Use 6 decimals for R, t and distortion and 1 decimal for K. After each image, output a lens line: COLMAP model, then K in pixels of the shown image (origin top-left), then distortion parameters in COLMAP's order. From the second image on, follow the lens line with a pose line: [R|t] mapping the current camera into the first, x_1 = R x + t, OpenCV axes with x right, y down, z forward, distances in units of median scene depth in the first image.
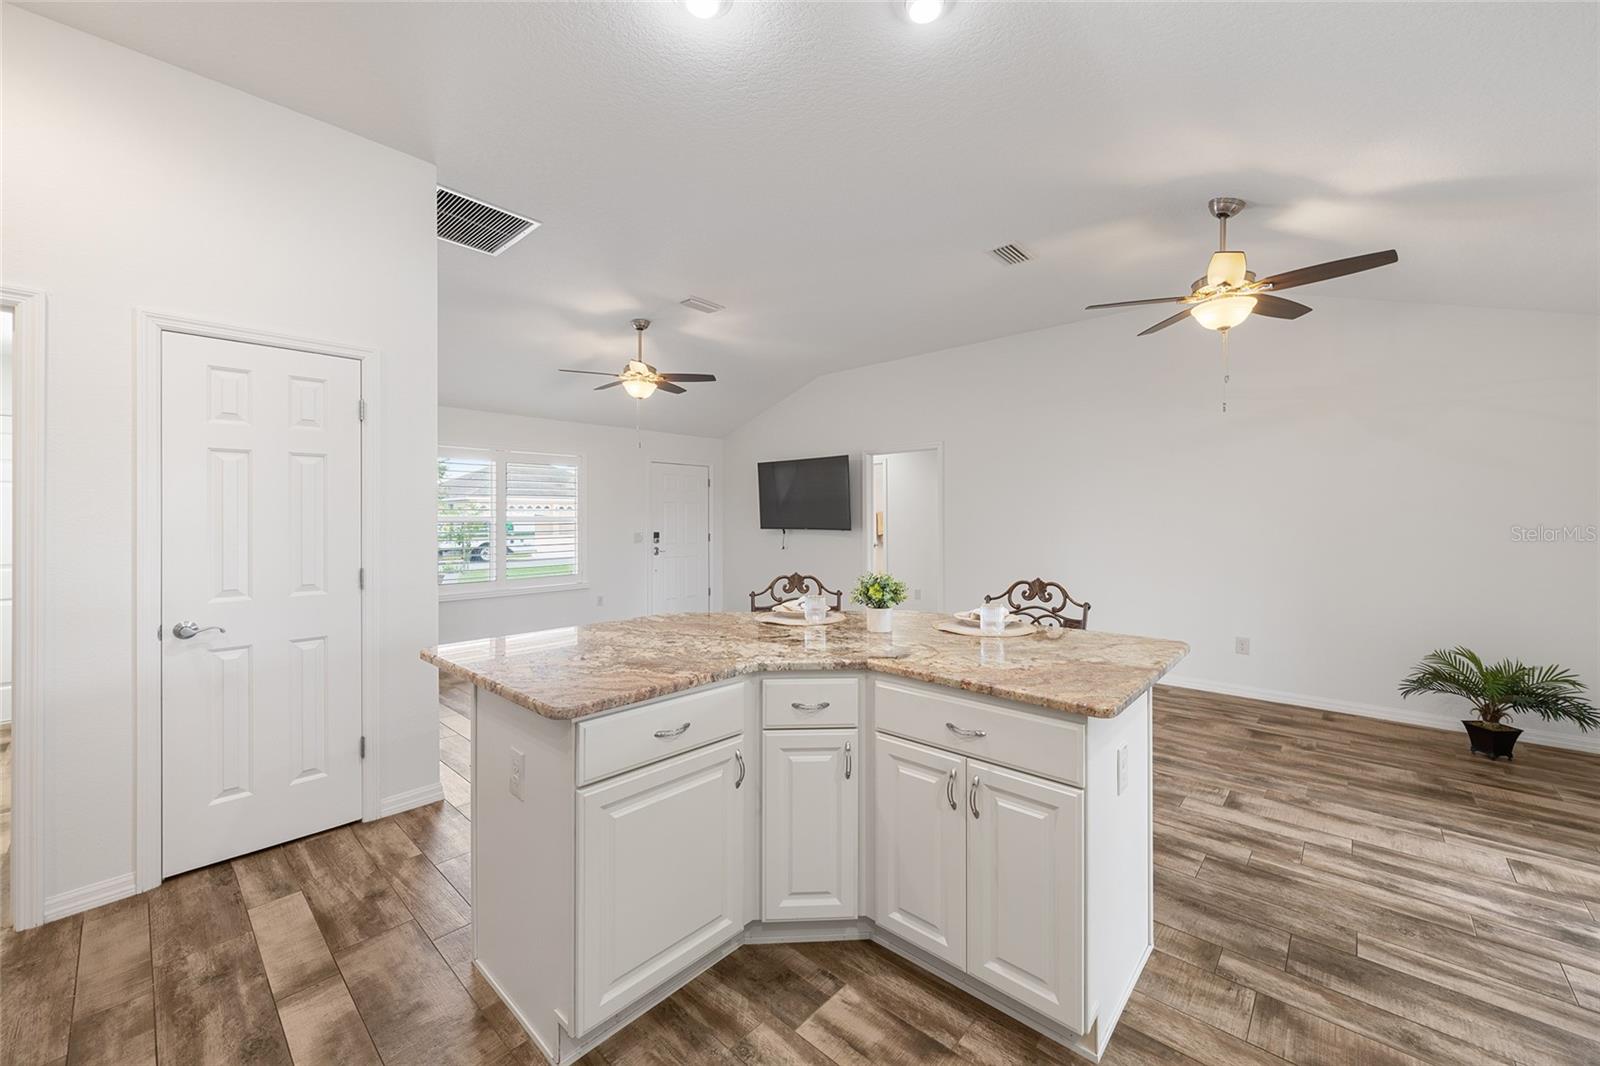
lens RADIAL K [[614.2, 0, 803.8], [0, 614.2, 516.3], [0, 0, 1]] dist [0.000249, 0.000121]
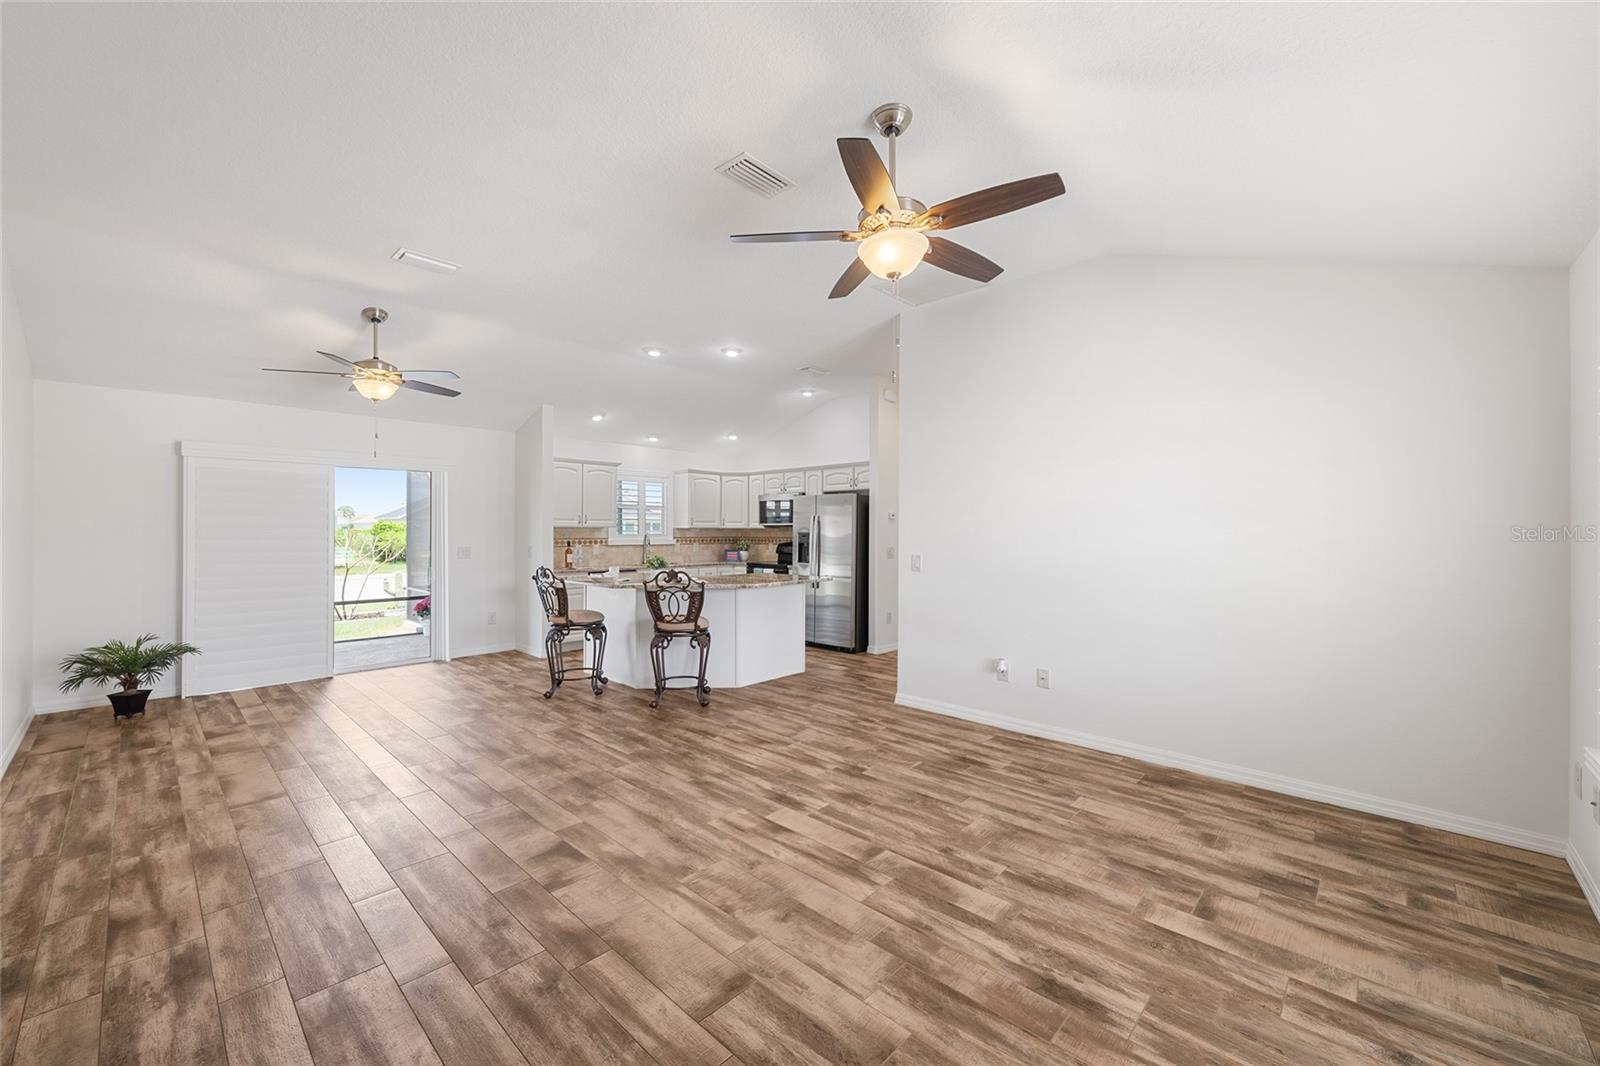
lens RADIAL K [[628.4, 0, 799.8], [0, 628.4, 528.3], [0, 0, 1]] dist [0.000013, 0.000319]
pose [[-0.999765, 0.001299, 0.021649, -0.431218], [0.001212, 0.999991, -0.004061, 0.003120], [-0.021654, -0.004034, -0.999757, 3.112352]]
